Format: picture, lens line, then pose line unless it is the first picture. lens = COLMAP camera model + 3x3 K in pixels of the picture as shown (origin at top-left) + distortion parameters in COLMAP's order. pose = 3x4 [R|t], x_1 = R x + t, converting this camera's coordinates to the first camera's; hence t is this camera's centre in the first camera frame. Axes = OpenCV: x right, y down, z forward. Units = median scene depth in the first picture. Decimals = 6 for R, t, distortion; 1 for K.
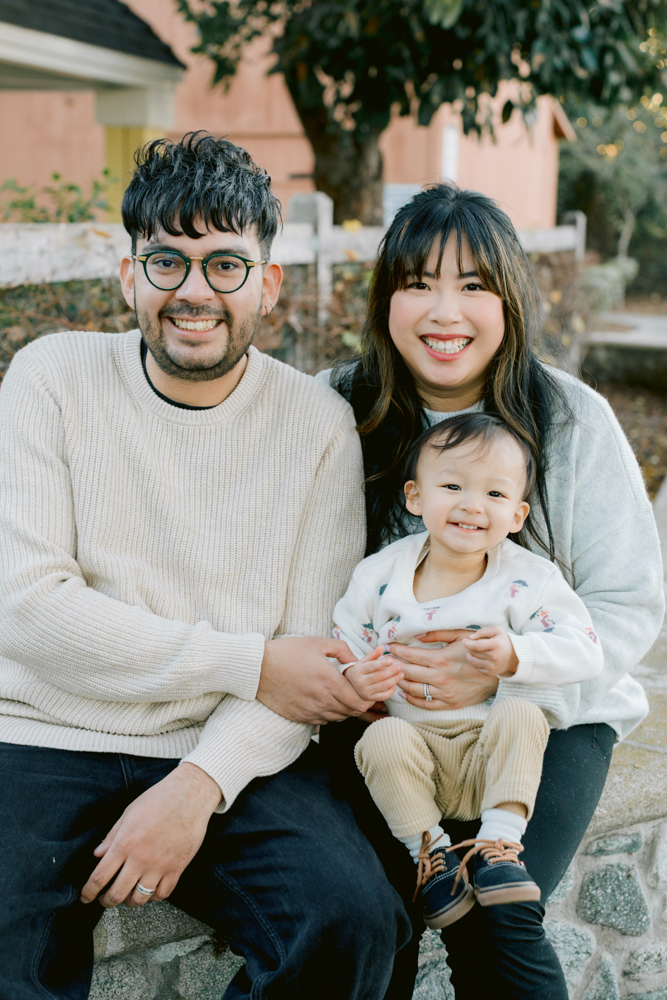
lens RADIAL K [[1485.4, 0, 342.6], [0, 1485.4, 535.0], [0, 0, 1]] dist [0.027241, 0.000000]
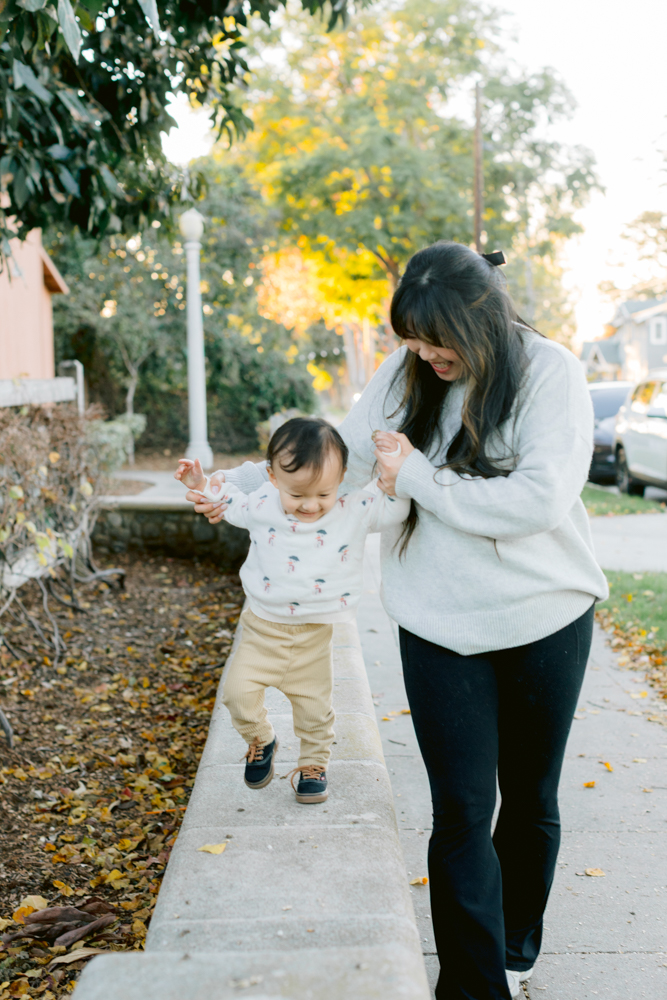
lens RADIAL K [[1485.4, 0, 335.1], [0, 1485.4, 499.7], [0, 0, 1]] dist [0.027241, 0.000000]
pose [[0.948126, -0.064036, 0.311379, 0.029484], [0.103134, 0.988483, -0.110750, -0.026792], [-0.300701, 0.137118, 0.943810, 0.159986]]
